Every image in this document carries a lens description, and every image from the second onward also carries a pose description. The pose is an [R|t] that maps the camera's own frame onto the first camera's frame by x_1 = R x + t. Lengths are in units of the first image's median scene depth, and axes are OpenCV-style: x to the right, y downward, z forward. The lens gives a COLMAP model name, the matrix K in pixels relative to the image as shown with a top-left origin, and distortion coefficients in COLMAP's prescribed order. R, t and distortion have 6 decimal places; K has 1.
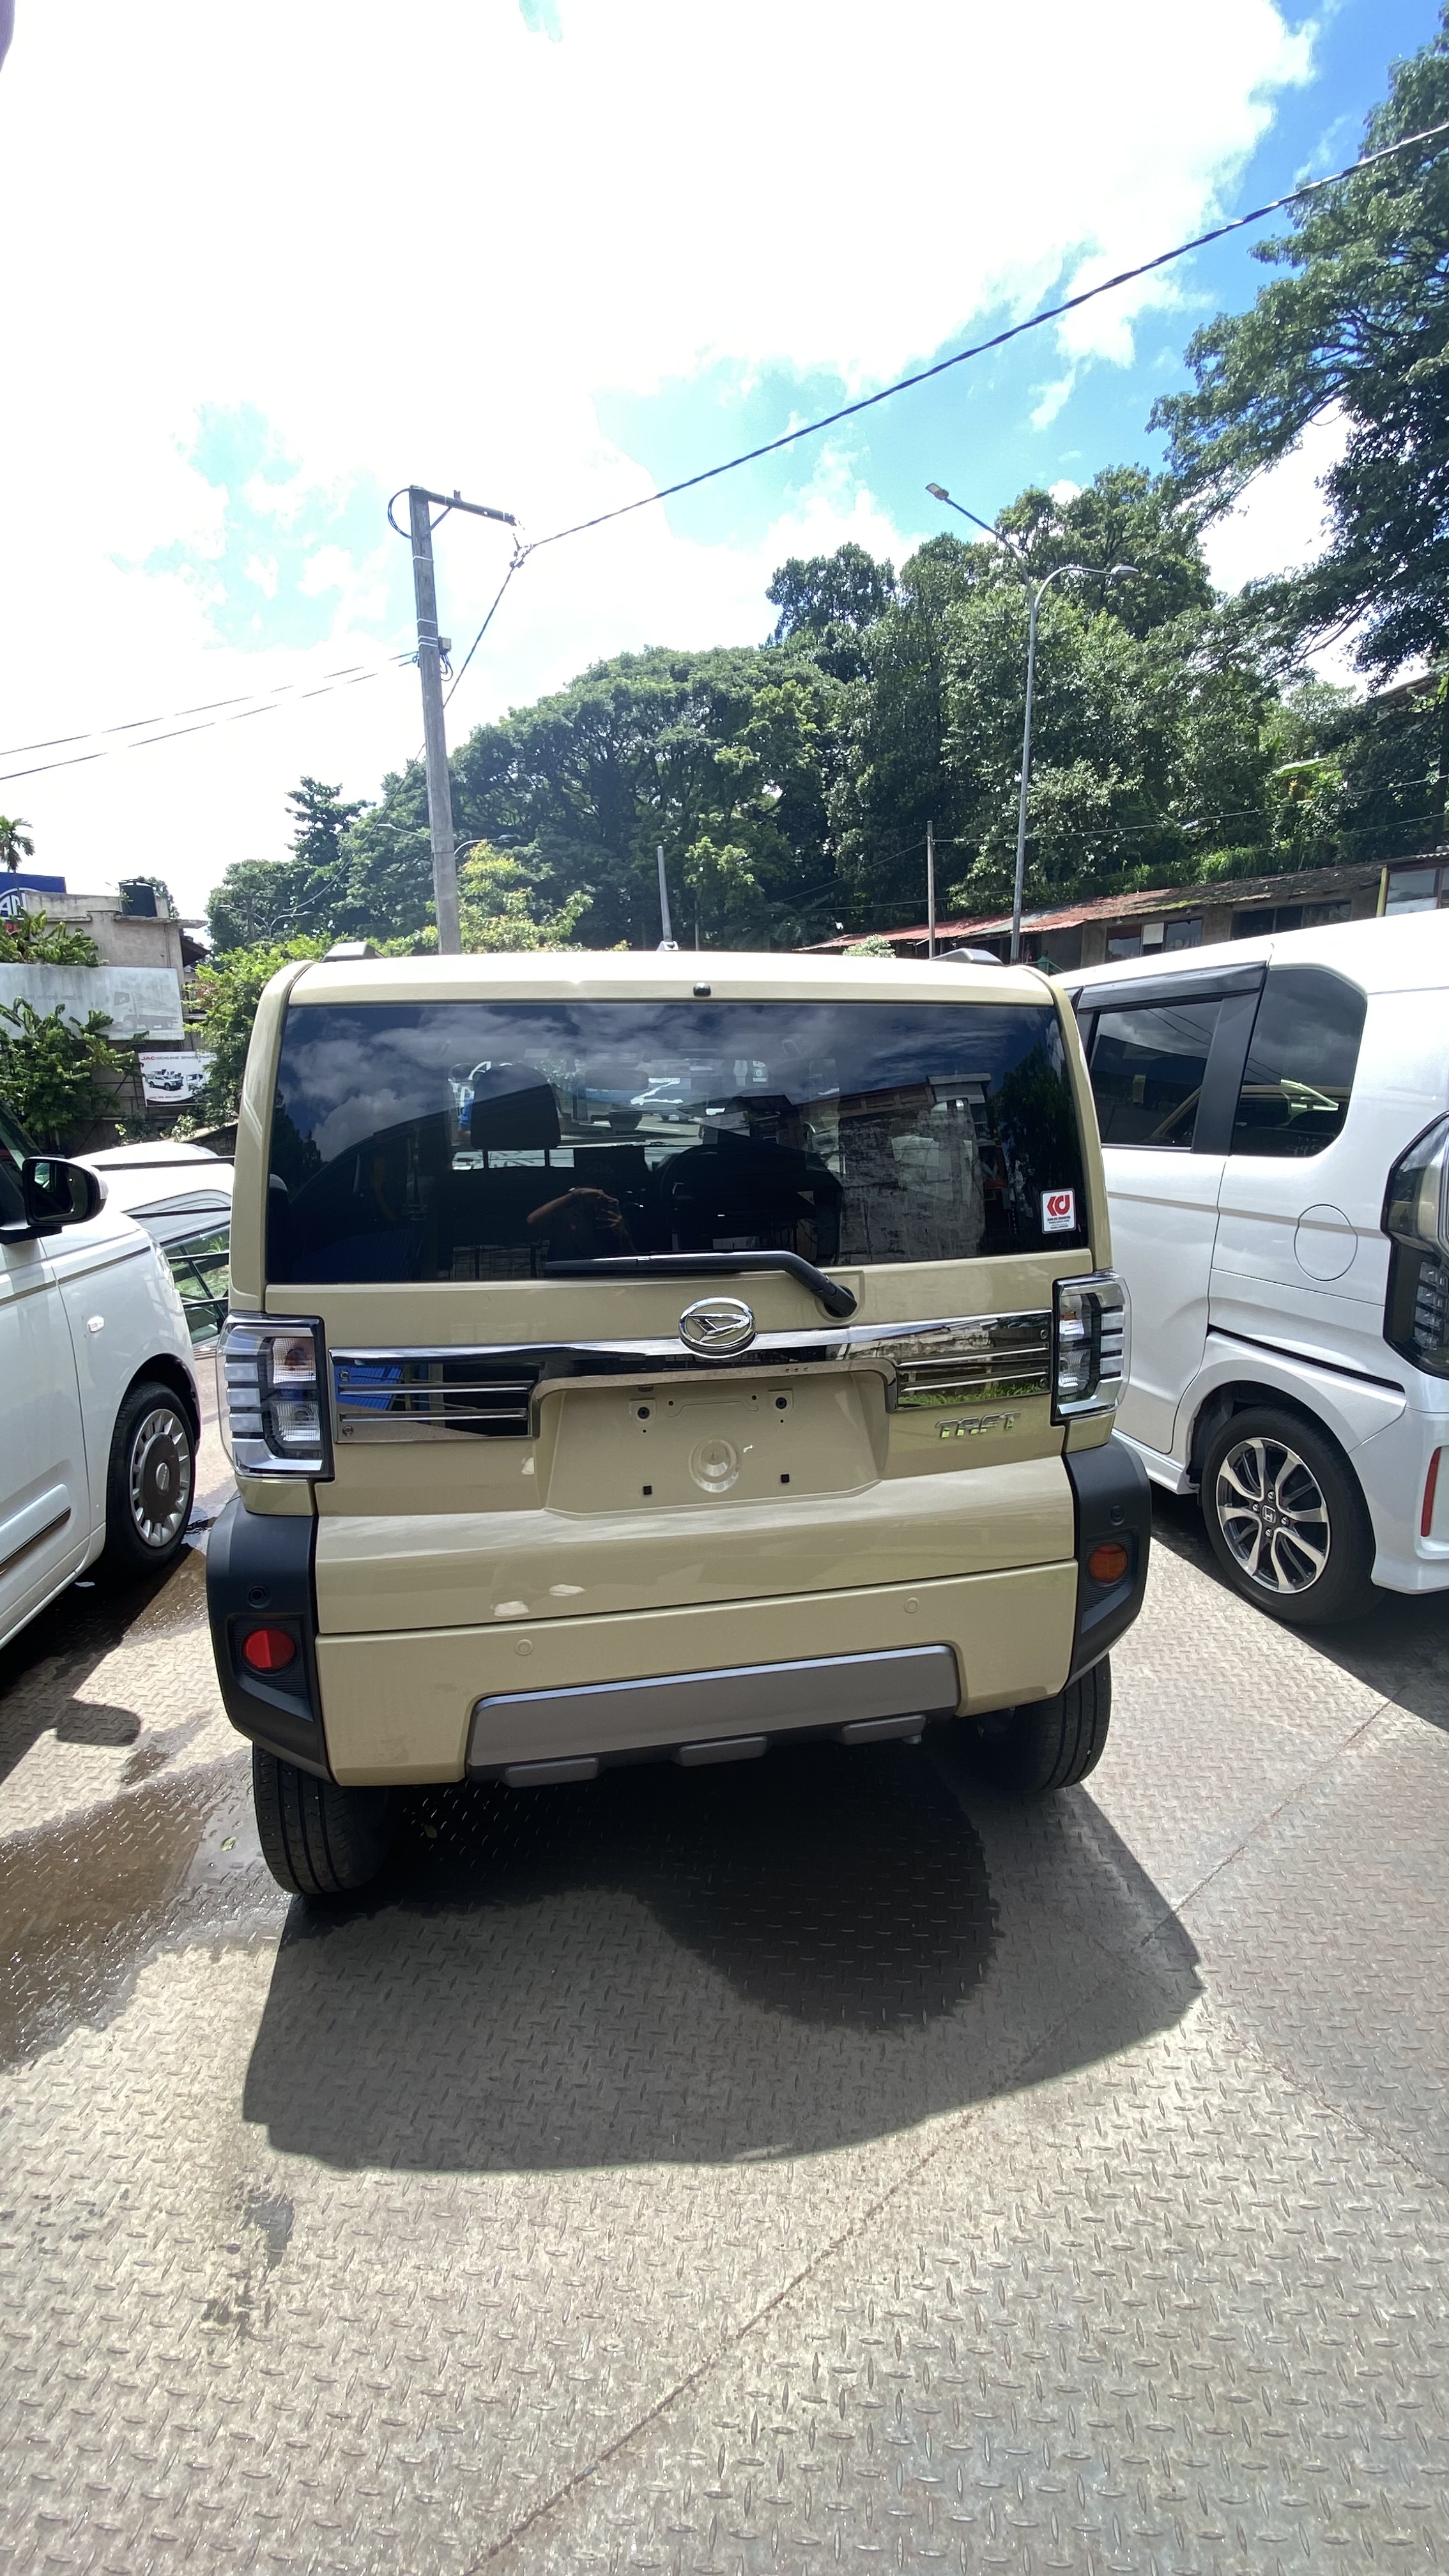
lens RADIAL K [[1054.3, 0, 714.5], [0, 1054.3, 1290.8], [0, 0, 1]] dist [-0.030072, -0.001722]
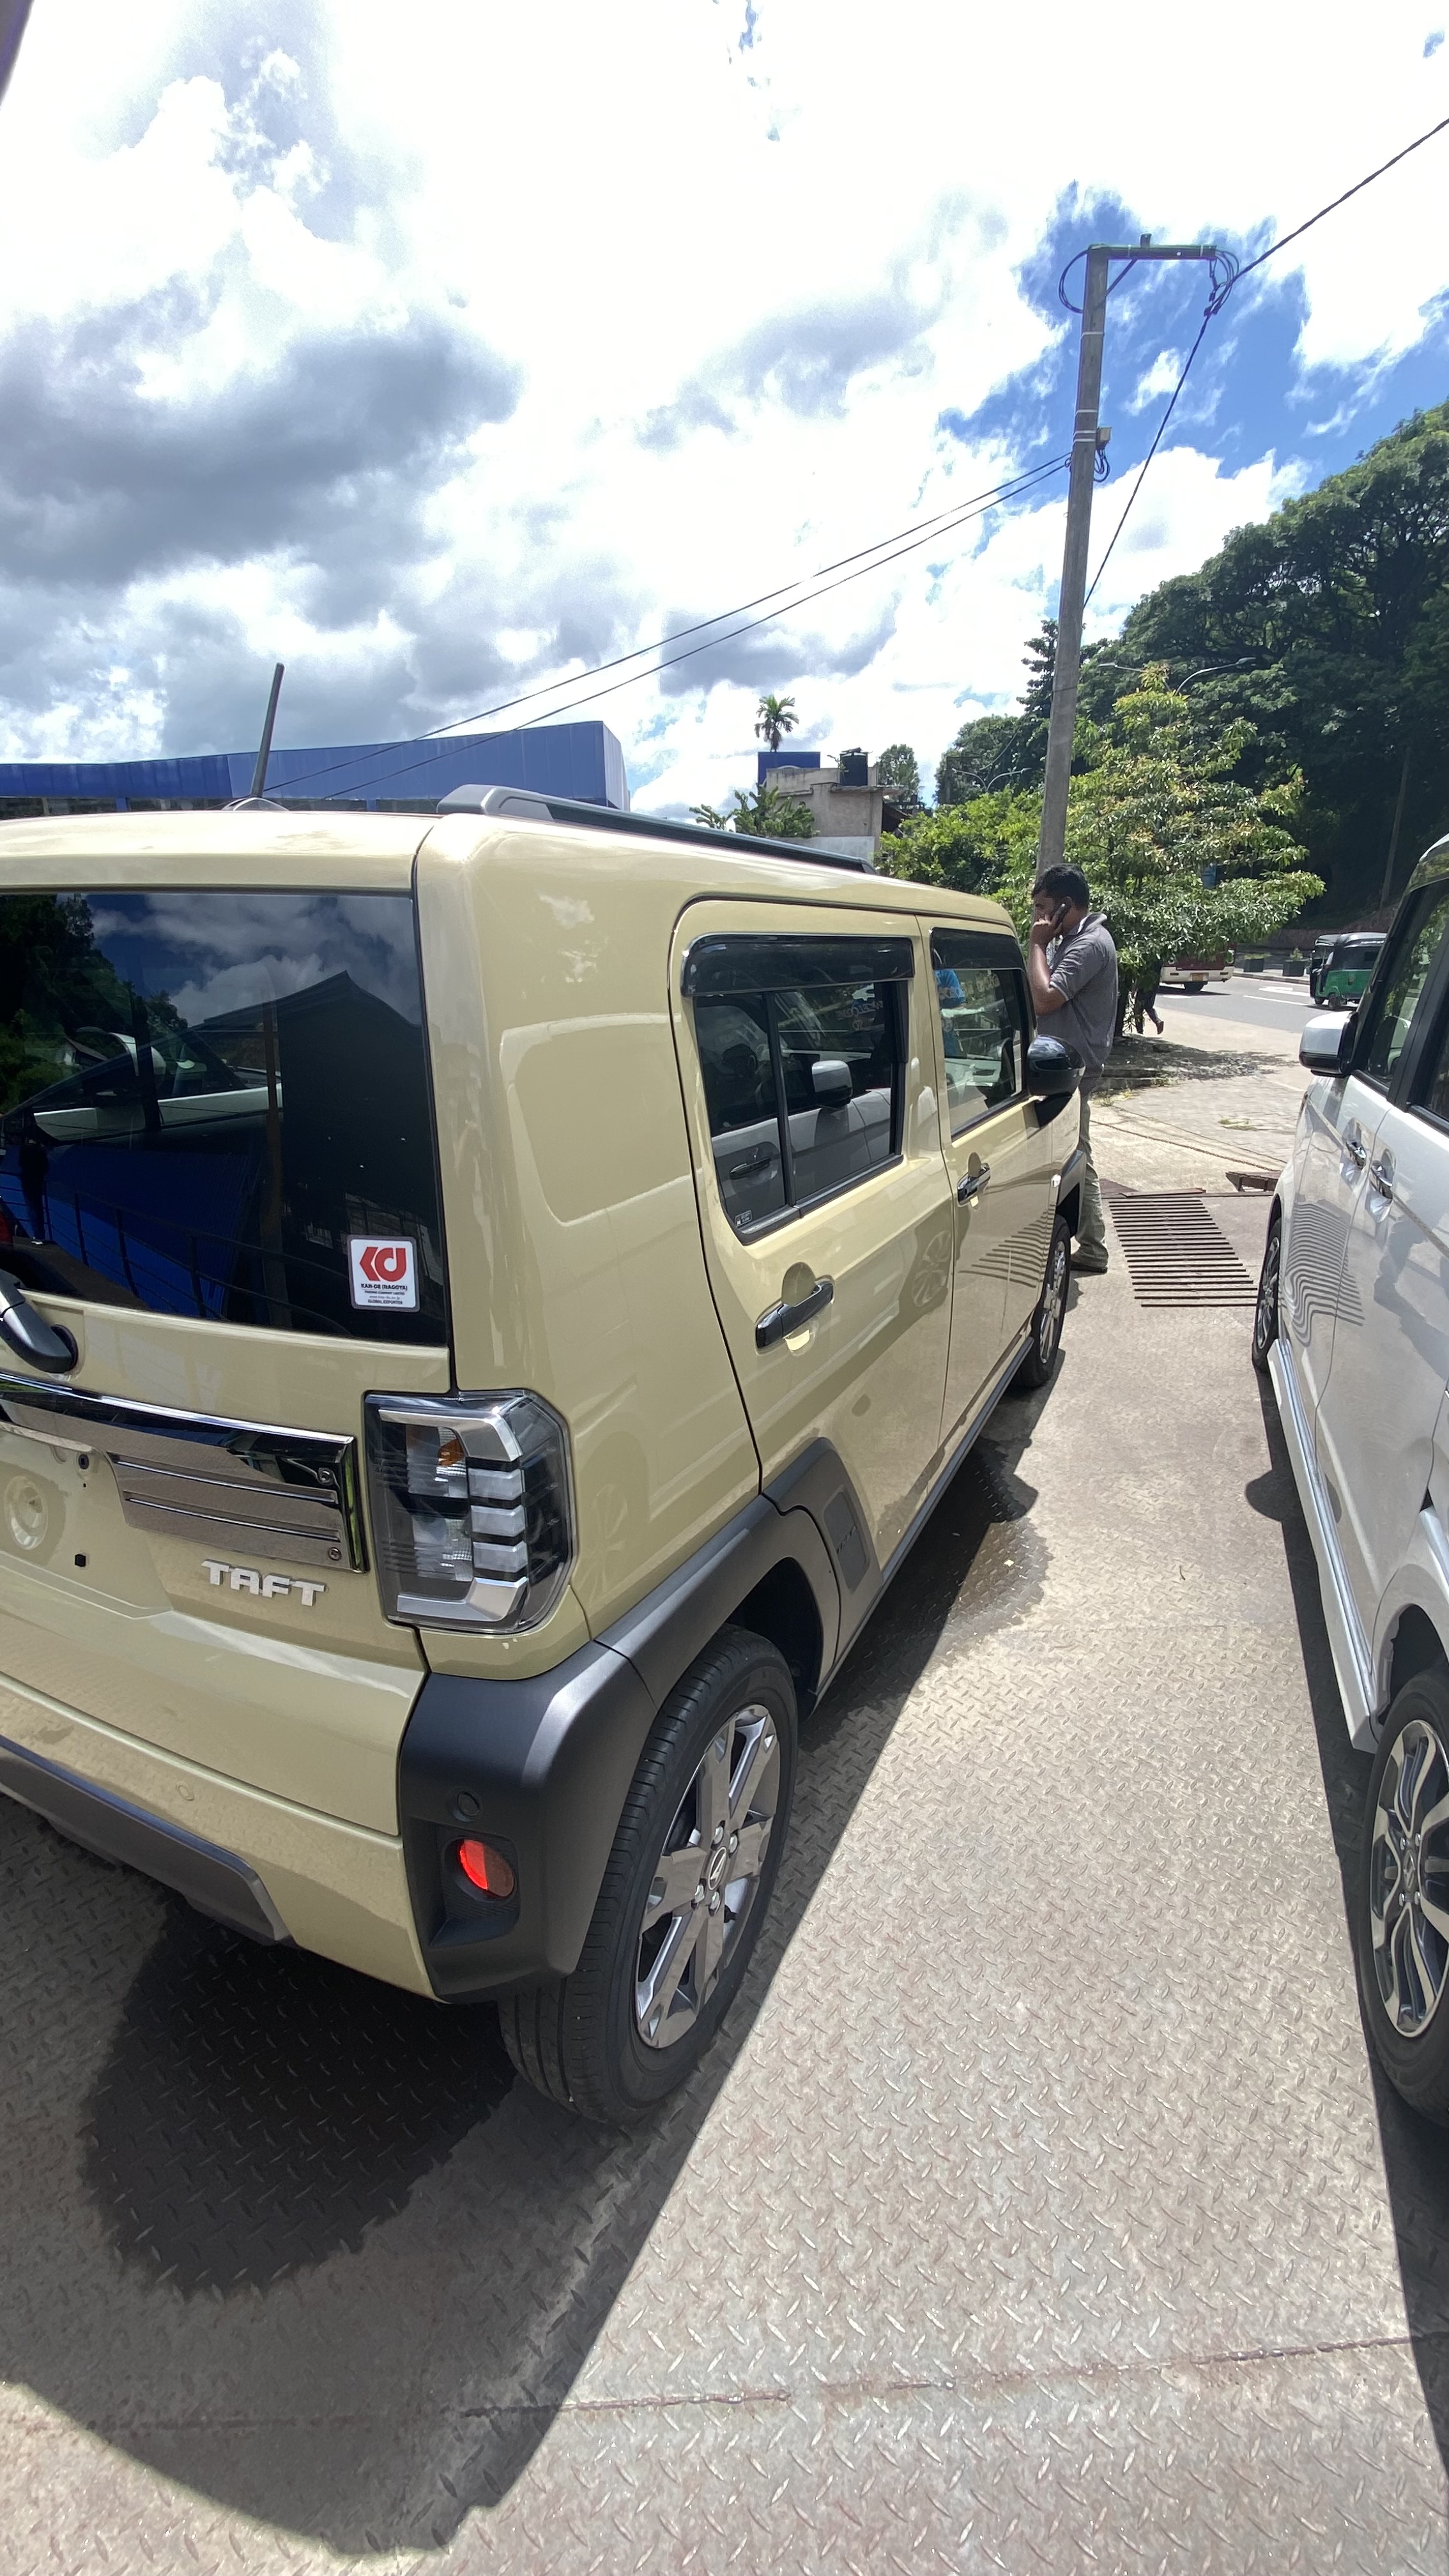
lens RADIAL K [[1054.3, 0, 742.7], [0, 1054.3, 1292.0], [0, 0, 1]] dist [-0.030072, -0.001722]
pose [[0.807041, 0.184901, -0.560800, 0.097549], [-0.115199, 0.980763, 0.157585, -0.021603], [0.579150, -0.062574, 0.812816, 0.079474]]
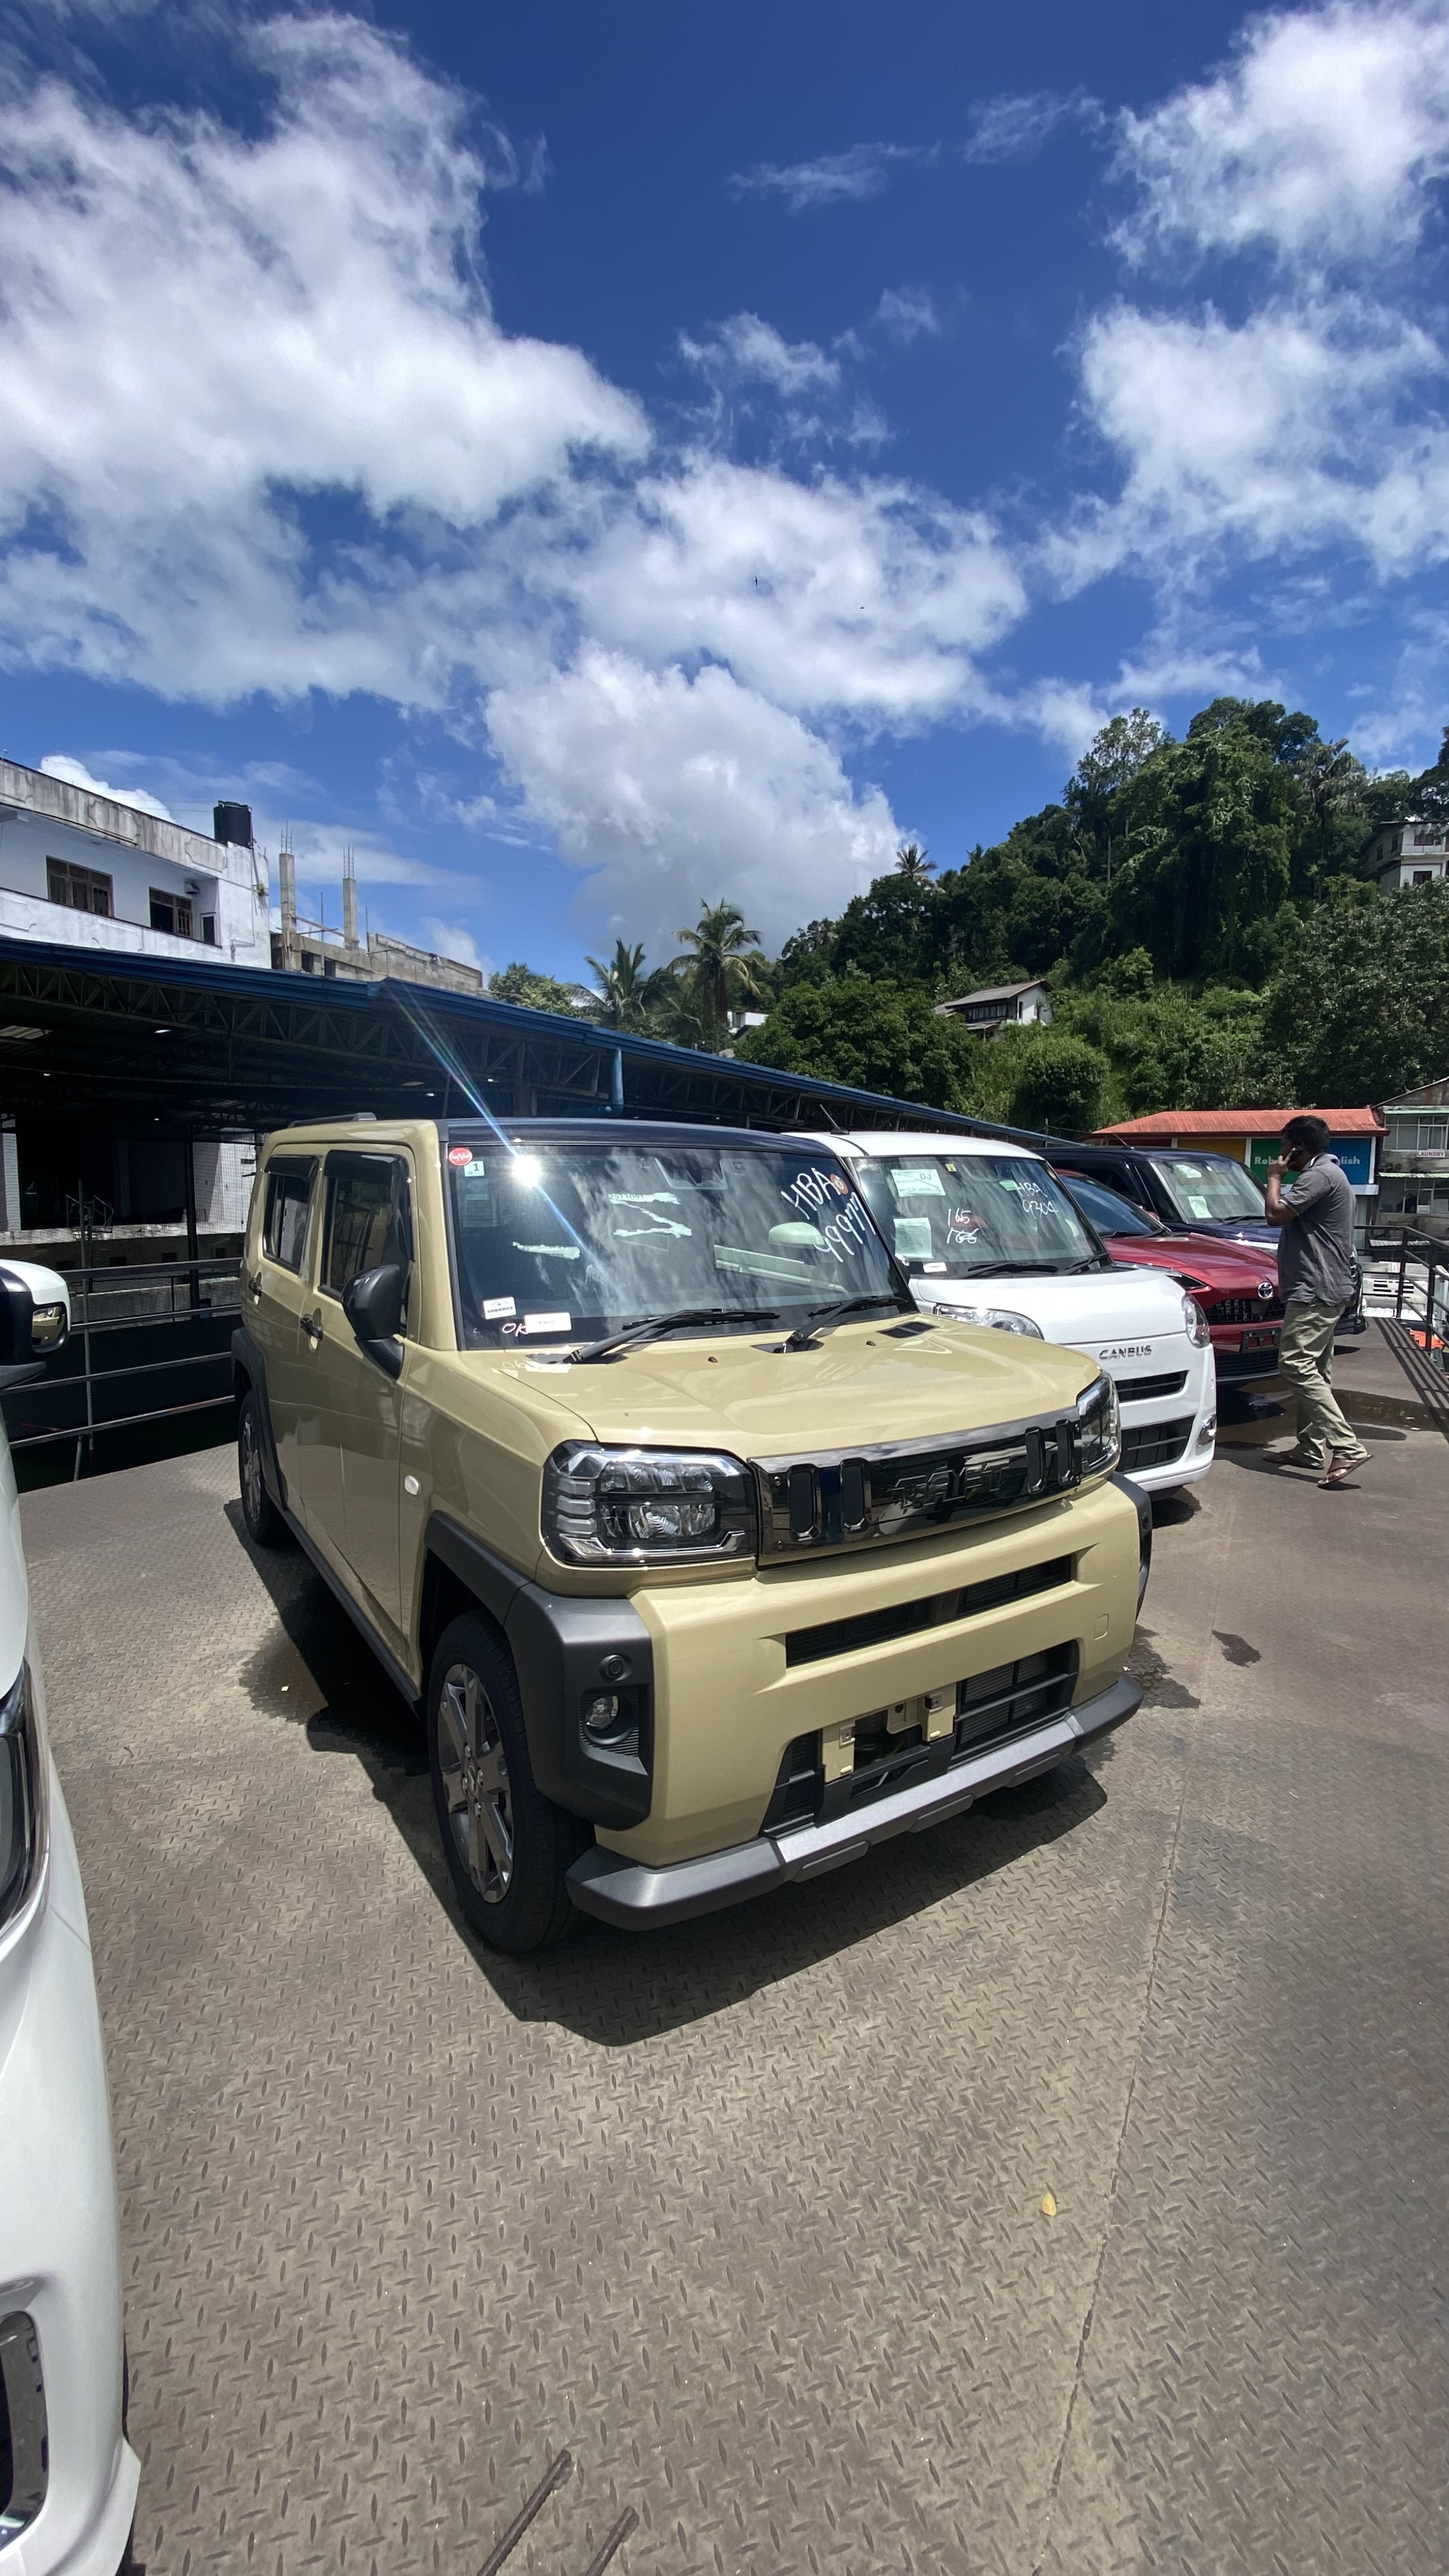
lens RADIAL K [[1054.3, 0, 738.3], [0, 1054.3, 1282.6], [0, 0, 1]] dist [-0.030072, -0.001722]
pose [[-0.920582, 0.042625, -0.388215, -0.716624], [-0.088050, 0.945782, 0.312639, -1.037572], [0.380493, 0.321993, -0.866917, 4.772294]]
